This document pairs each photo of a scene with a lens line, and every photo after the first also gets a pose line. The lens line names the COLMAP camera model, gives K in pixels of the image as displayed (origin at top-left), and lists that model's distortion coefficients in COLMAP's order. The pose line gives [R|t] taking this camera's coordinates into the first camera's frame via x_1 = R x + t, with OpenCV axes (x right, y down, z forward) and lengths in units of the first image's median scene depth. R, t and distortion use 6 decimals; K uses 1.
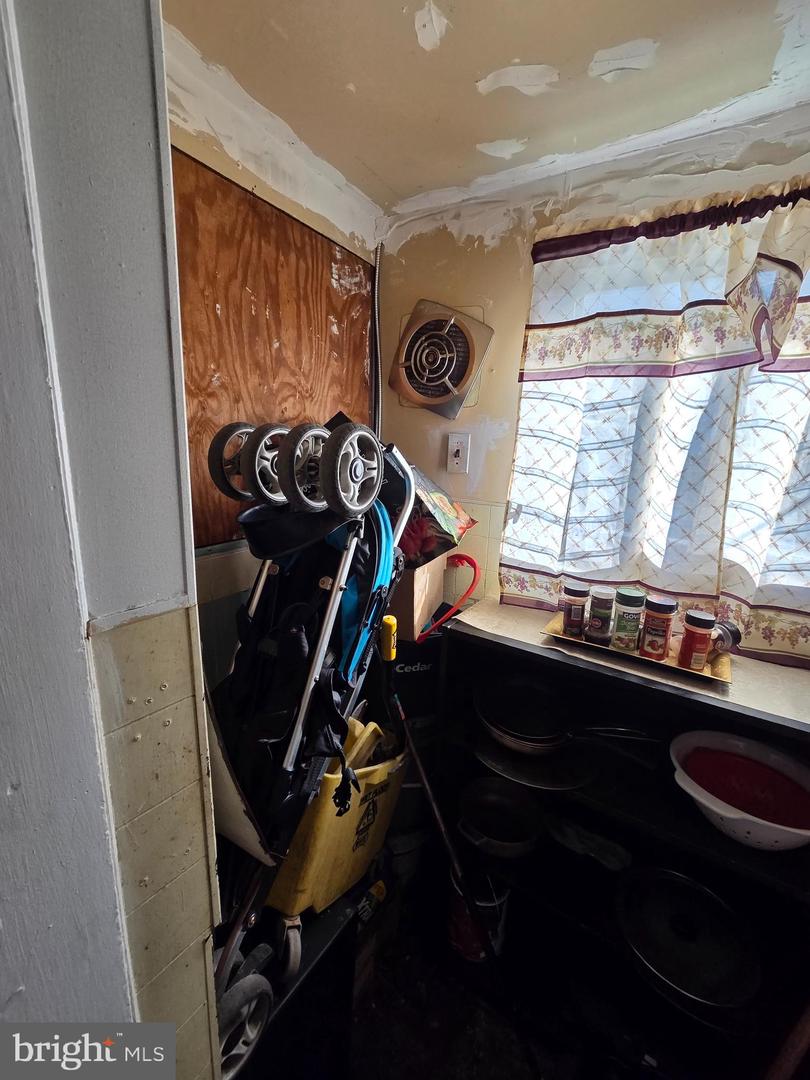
lens RADIAL K [[440.0, 0, 406.9], [0, 440.0, 533.7], [0, 0, 1]] dist [0.001876, -0.000507]
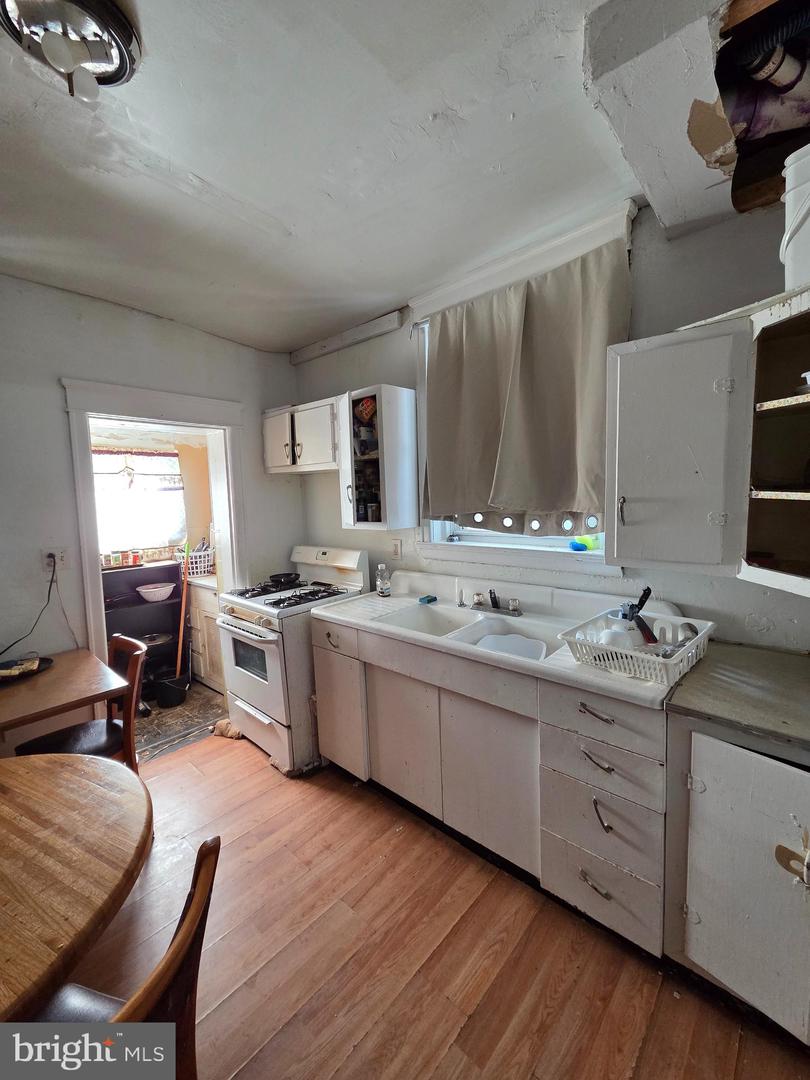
lens RADIAL K [[440.0, 0, 410.3], [0, 440.0, 537.7], [0, 0, 1]] dist [0.001876, -0.000507]
pose [[0.167022, -0.117862, 0.978883, -2.413246], [0.241031, 0.967586, 0.075376, 0.324144], [-0.956038, 0.223352, 0.190016, -1.857344]]
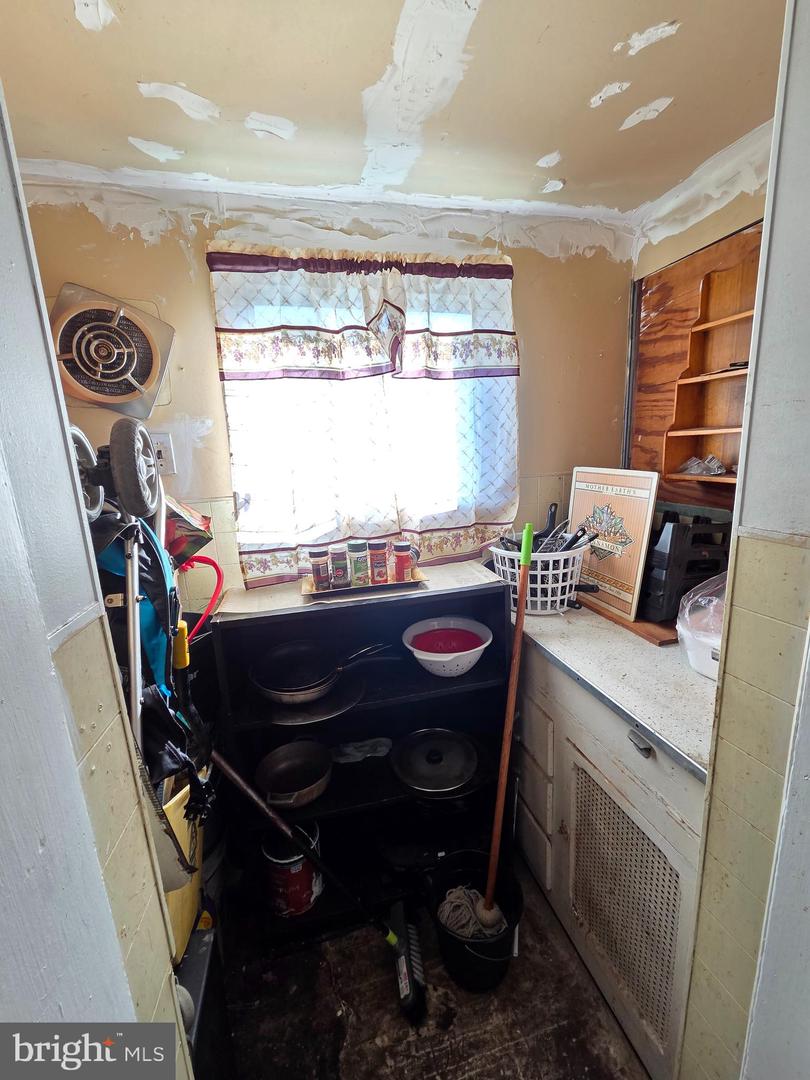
lens RADIAL K [[440.0, 0, 406.6], [0, 440.0, 536.4], [0, 0, 1]] dist [0.001876, -0.000507]
pose [[0.682386, -0.220409, 0.696971, -0.292494], [0.221385, 0.970995, 0.090314, 0.028958], [-0.696662, 0.092670, 0.711389, -0.045475]]
